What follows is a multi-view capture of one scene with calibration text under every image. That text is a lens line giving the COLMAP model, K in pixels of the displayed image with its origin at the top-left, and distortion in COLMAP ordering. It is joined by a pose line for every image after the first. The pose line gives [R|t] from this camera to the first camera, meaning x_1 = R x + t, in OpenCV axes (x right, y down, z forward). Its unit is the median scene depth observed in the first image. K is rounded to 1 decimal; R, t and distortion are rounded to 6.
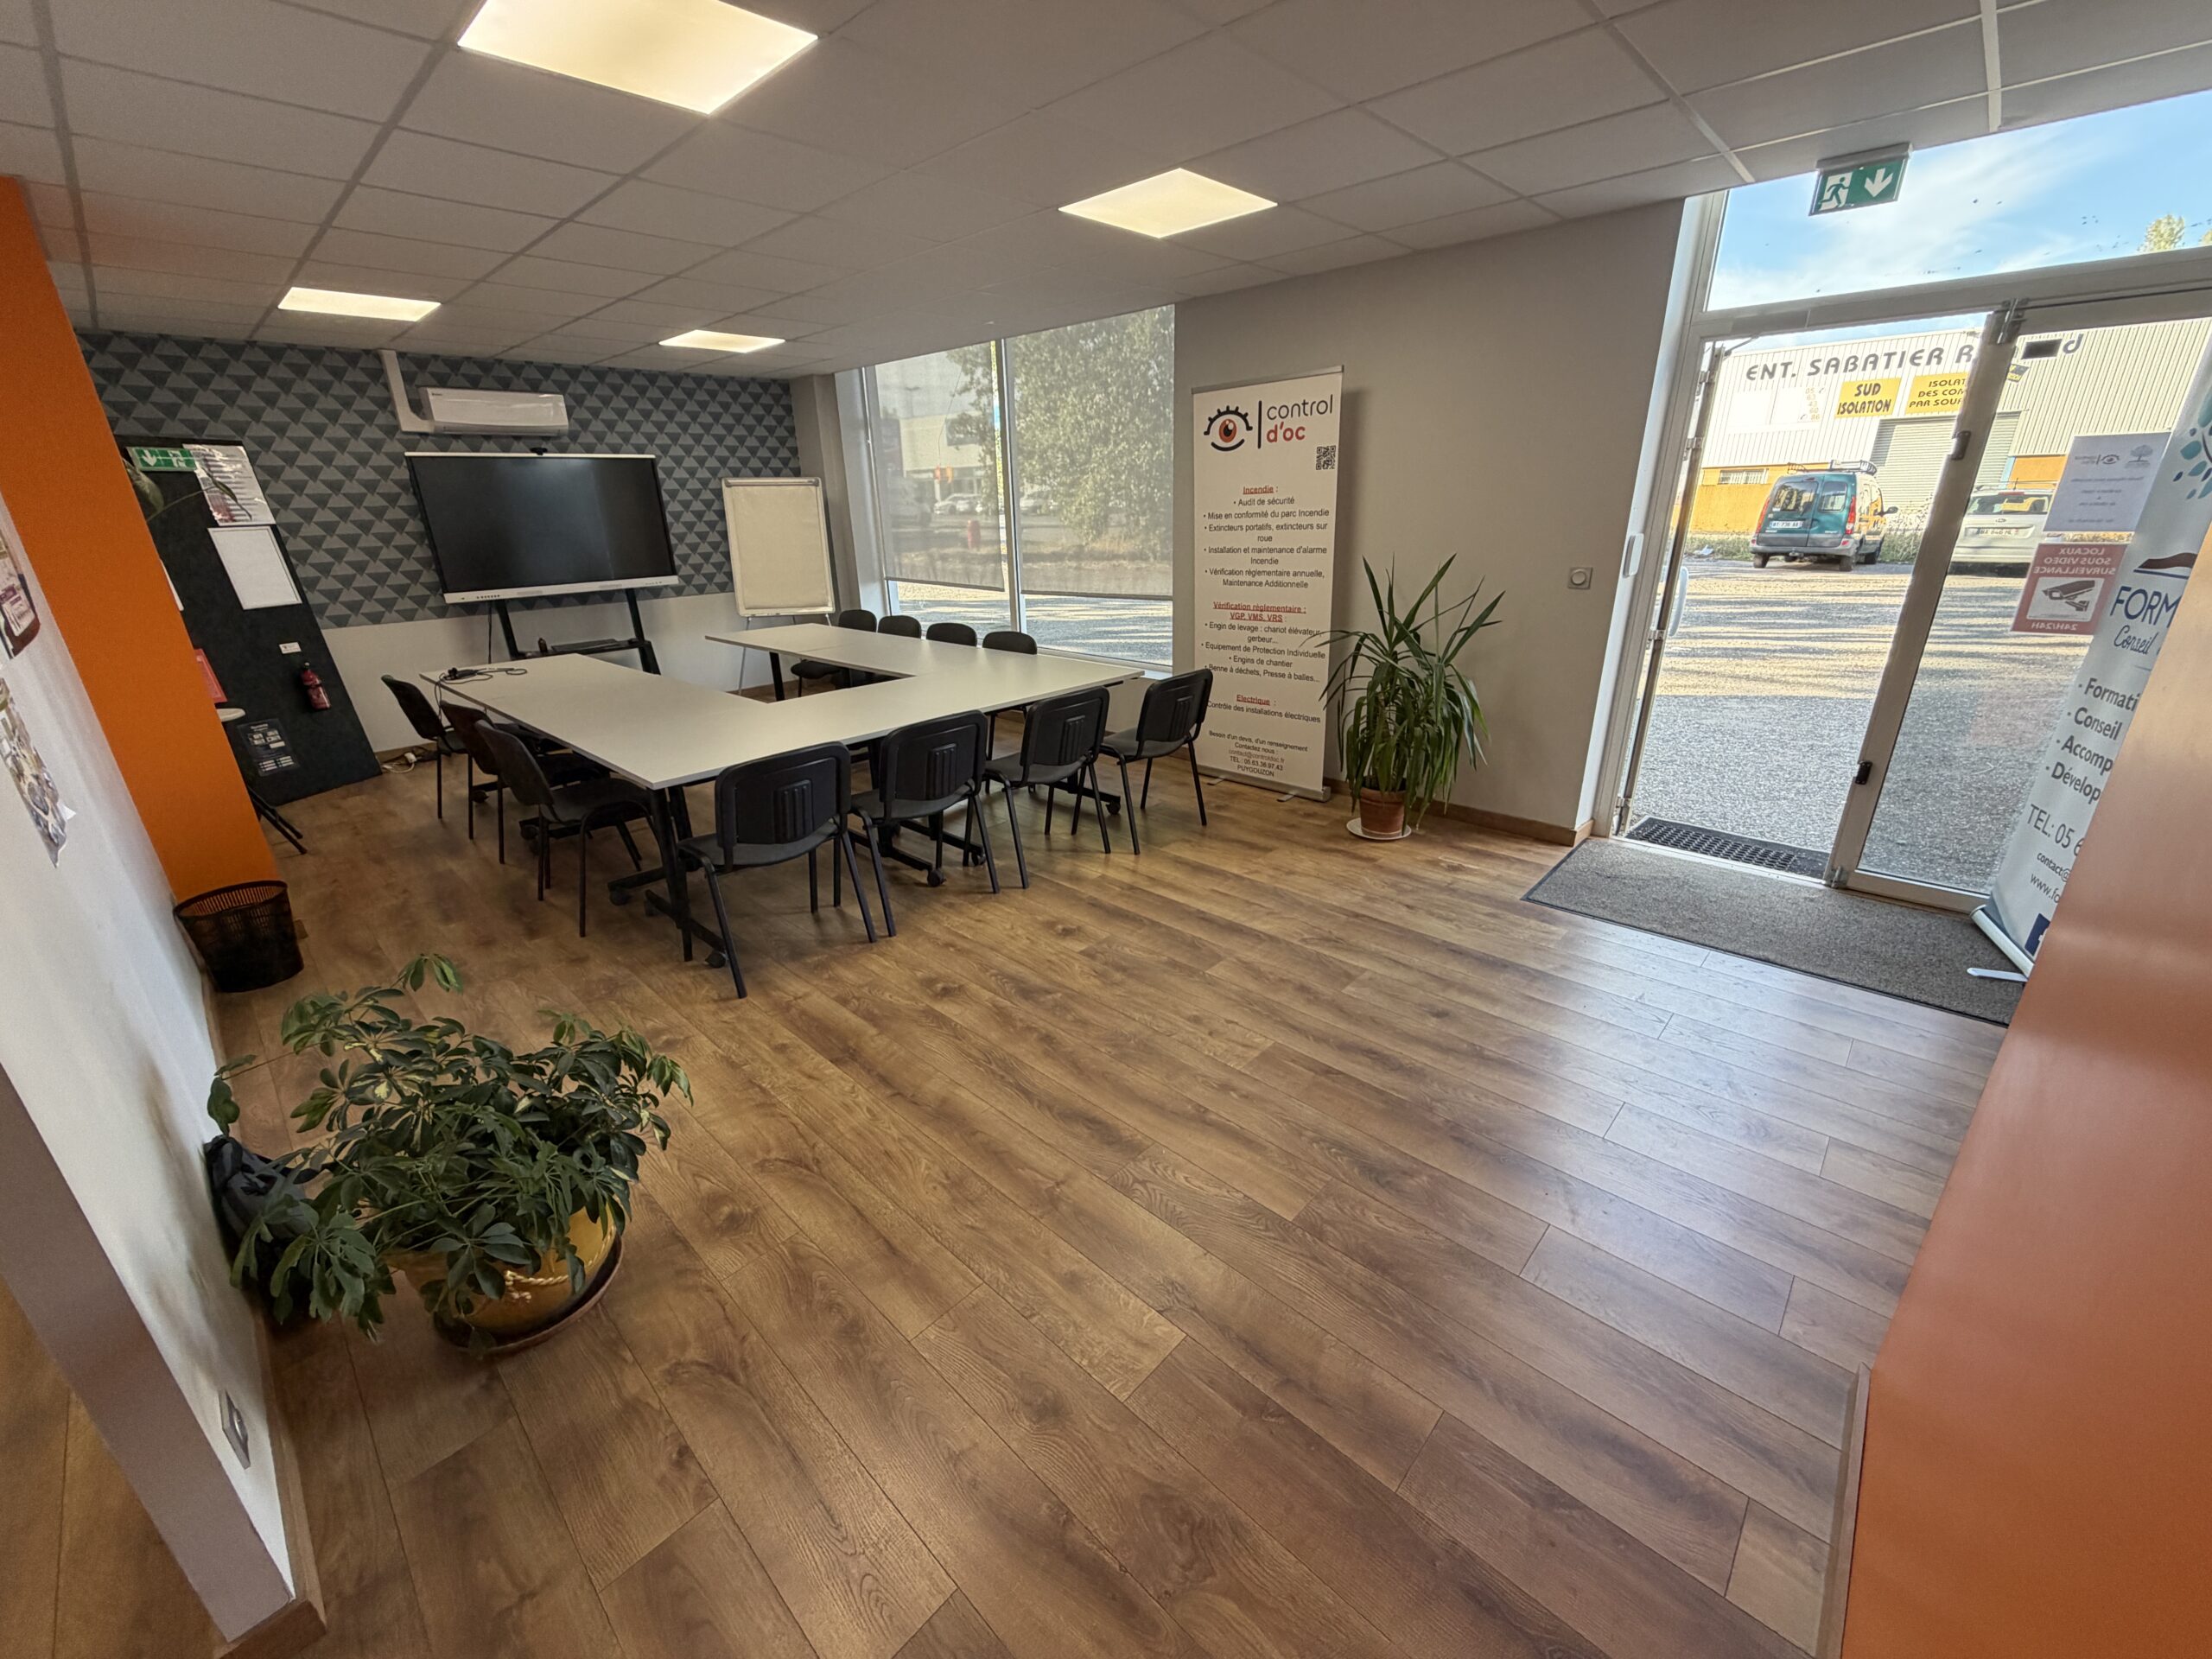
lens RADIAL K [[879.3, 0, 1095.3], [0, 879.3, 825.6], [0, 0, 1]] dist [0.001406, 0.000009]
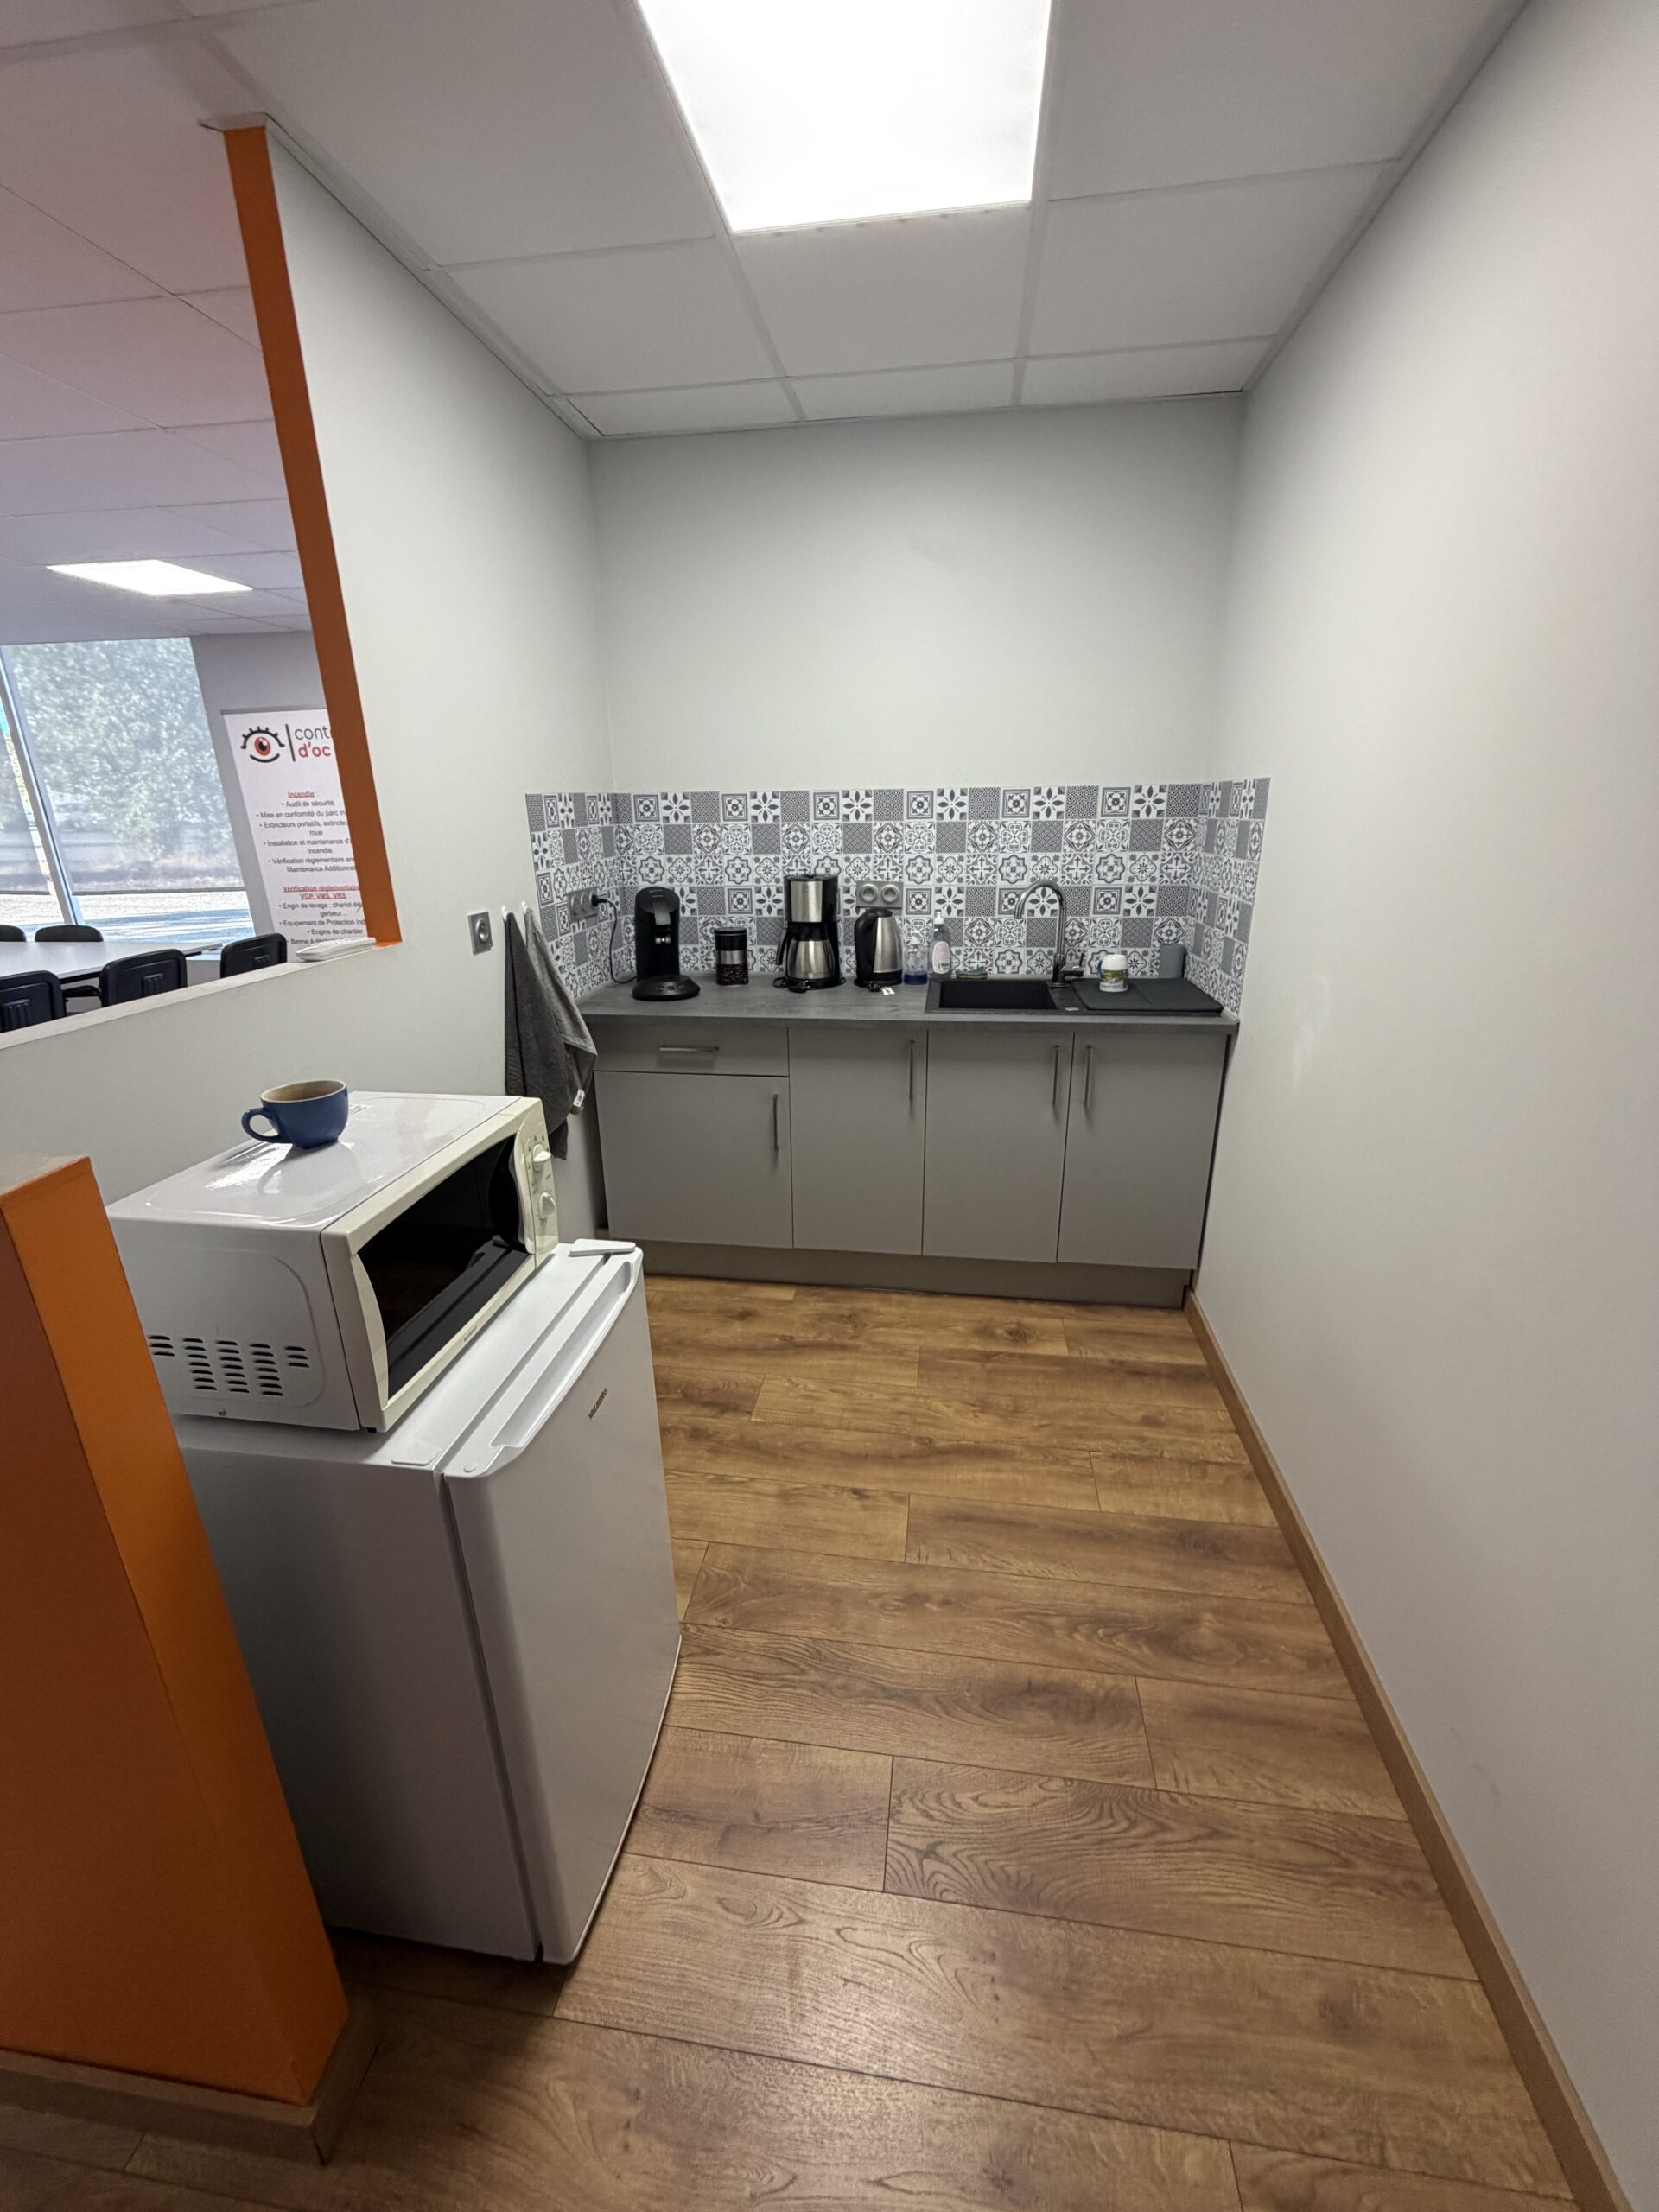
lens RADIAL K [[879.3, 0, 827.4], [0, 879.3, 1098.8], [0, 0, 1]] dist [0.001406, 0.000009]
pose [[0.812067, -0.173825, 0.557074, 0.021939], [0.198634, 0.979940, 0.016216, 0.173475], [-0.548718, 0.097485, 0.830305, -0.412965]]
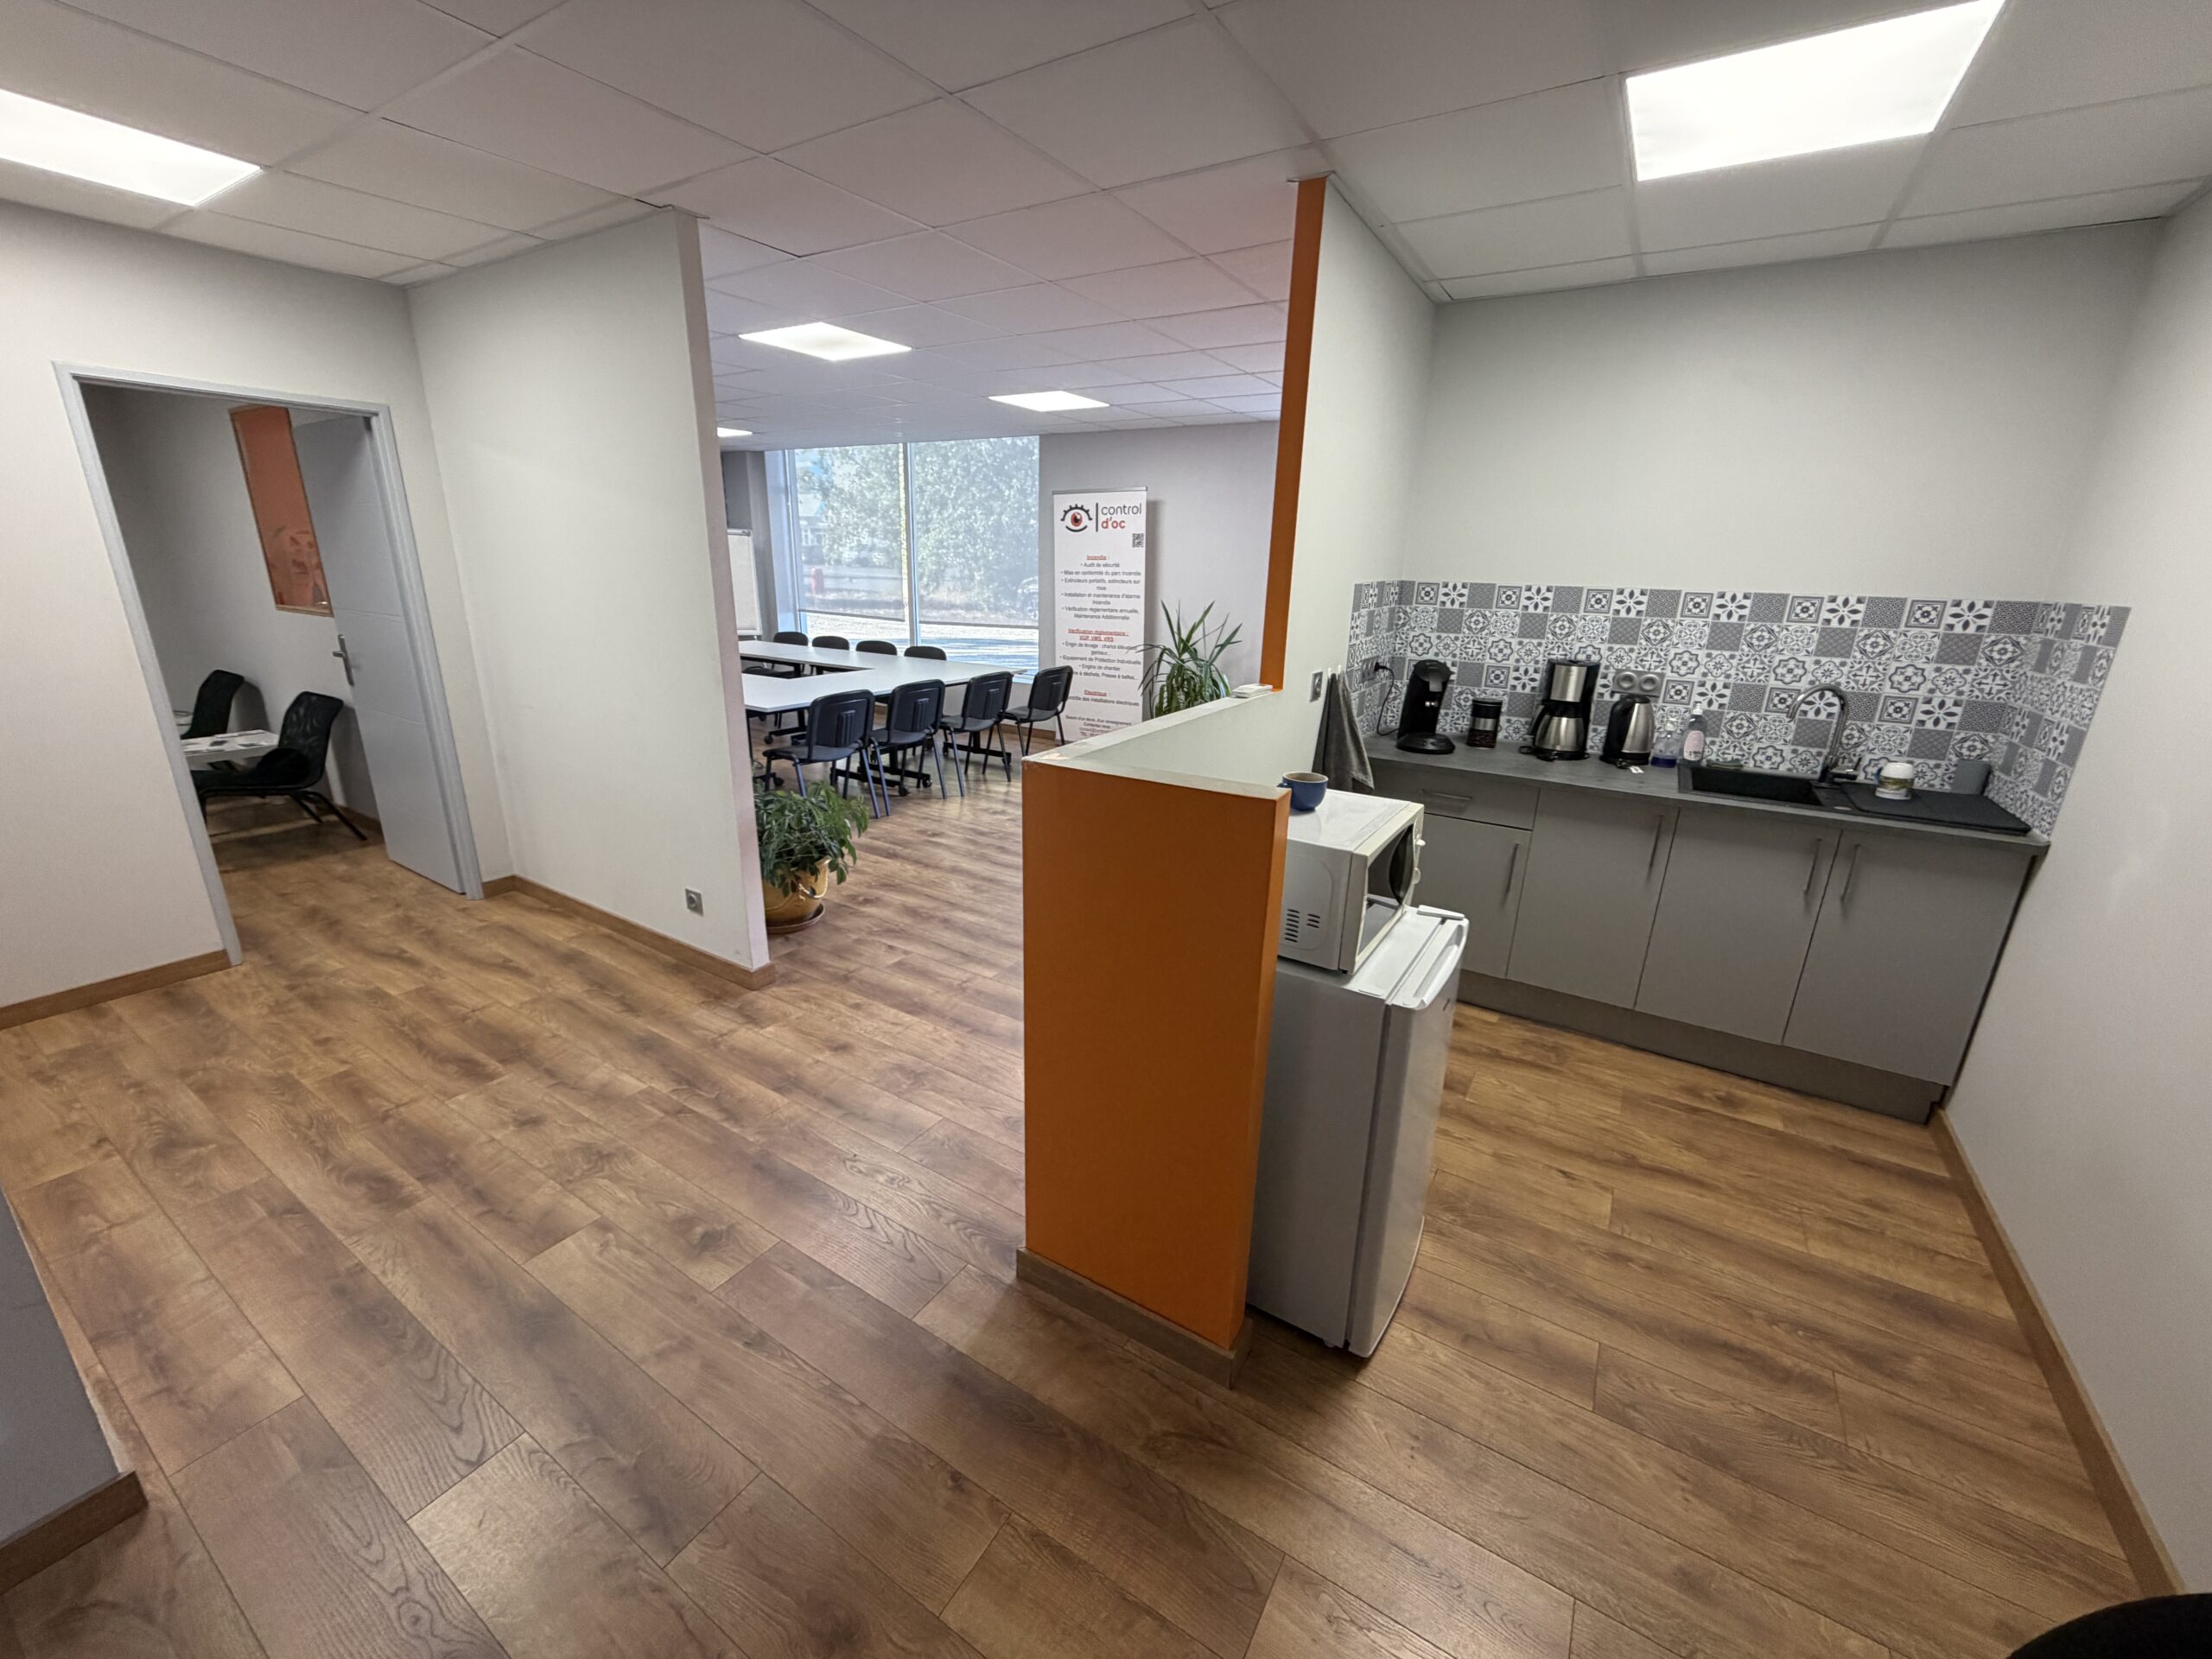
lens RADIAL K [[879.3, 0, 1097.8], [0, 879.3, 824.4], [0, 0, 1]] dist [0.001406, 0.000009]
pose [[0.978590, -0.011781, 0.205484, -0.144221], [0.024486, 0.997934, -0.059398, 0.191486], [-0.204360, 0.063158, 0.976856, -0.515757]]
